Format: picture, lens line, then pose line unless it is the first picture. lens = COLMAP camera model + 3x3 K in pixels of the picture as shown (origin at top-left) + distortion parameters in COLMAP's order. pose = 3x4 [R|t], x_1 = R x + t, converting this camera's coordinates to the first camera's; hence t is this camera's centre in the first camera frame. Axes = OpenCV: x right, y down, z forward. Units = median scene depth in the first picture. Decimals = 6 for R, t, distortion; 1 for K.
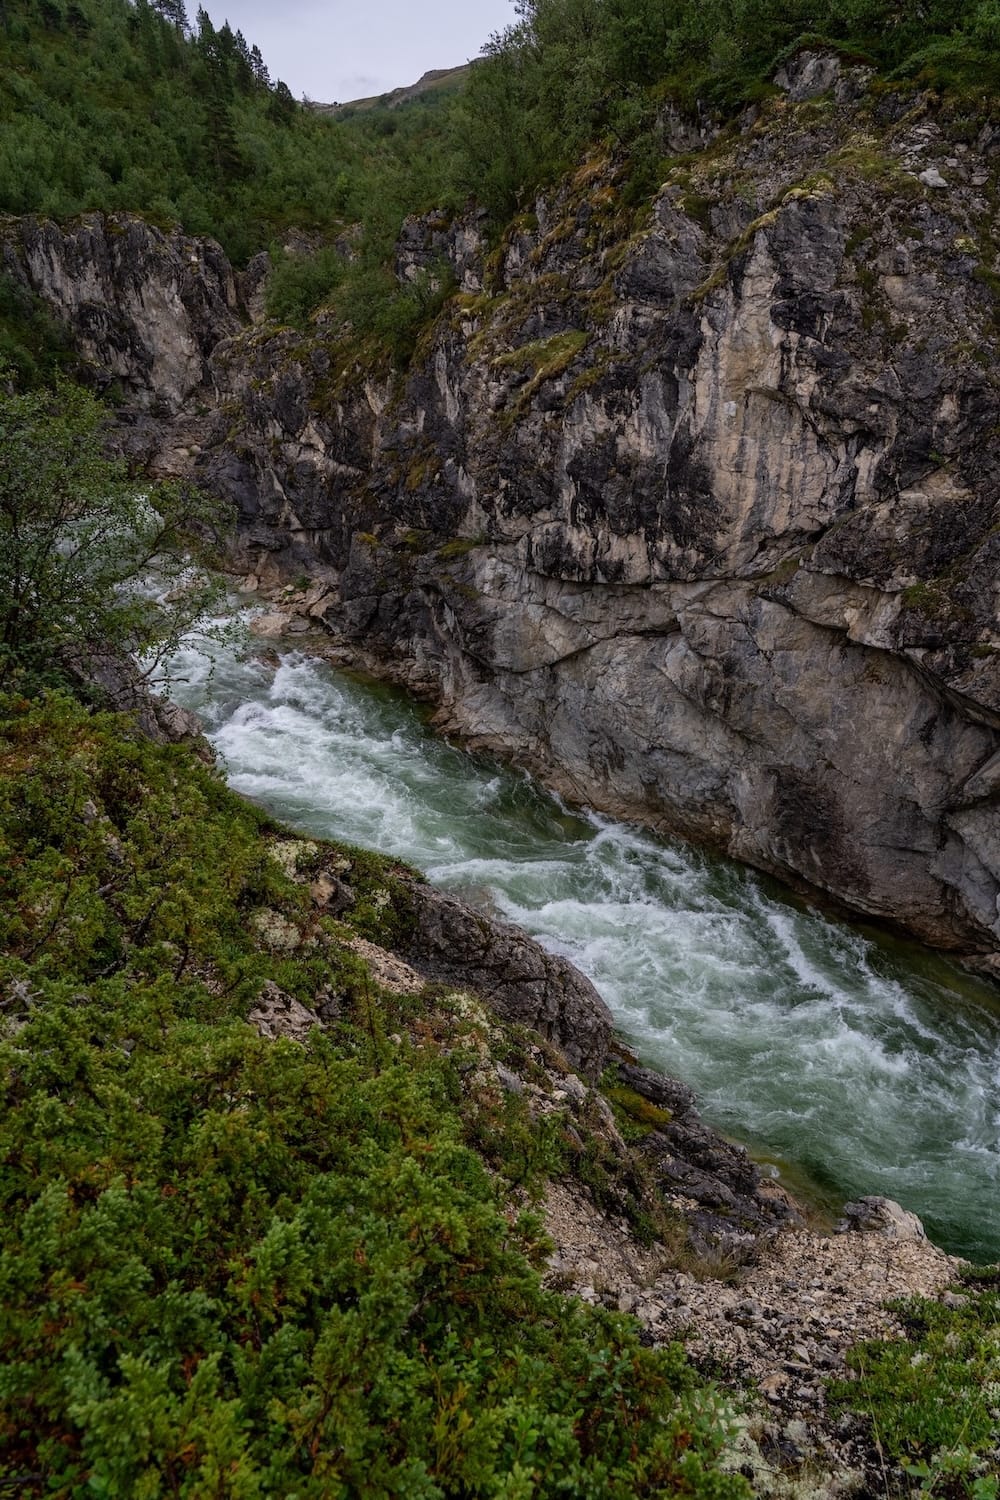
lens RADIAL K [[1009.2, 0, 498.5], [0, 1009.2, 753.3], [0, 0, 1]] dist [-0.033070, 0.015298]
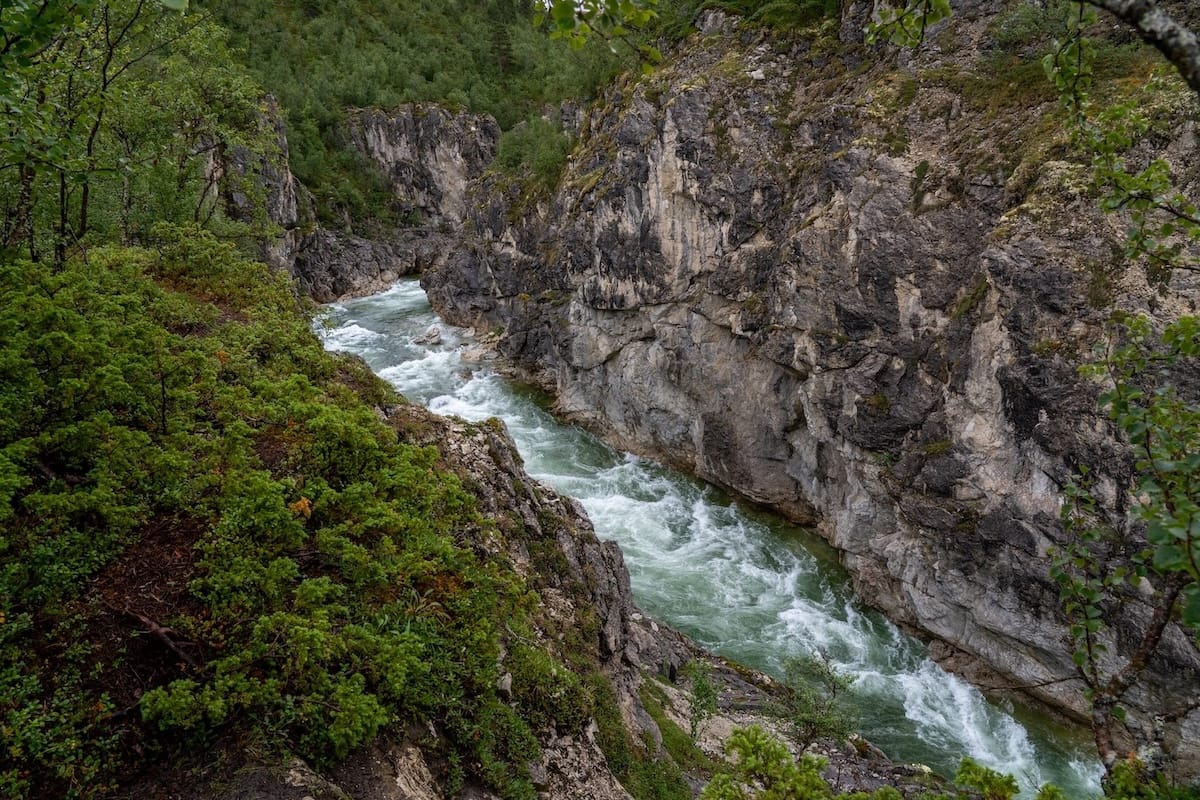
lens RADIAL K [[807.4, 0, 600.4], [0, 807.4, 398.7], [0, 0, 1]] dist [-0.033070, 0.015298]
pose [[0.985045, 0.003733, -0.172259, 0.312752], [-0.024471, 0.992662, -0.118422, 0.141183], [0.170553, 0.120867, 0.977907, -0.306011]]
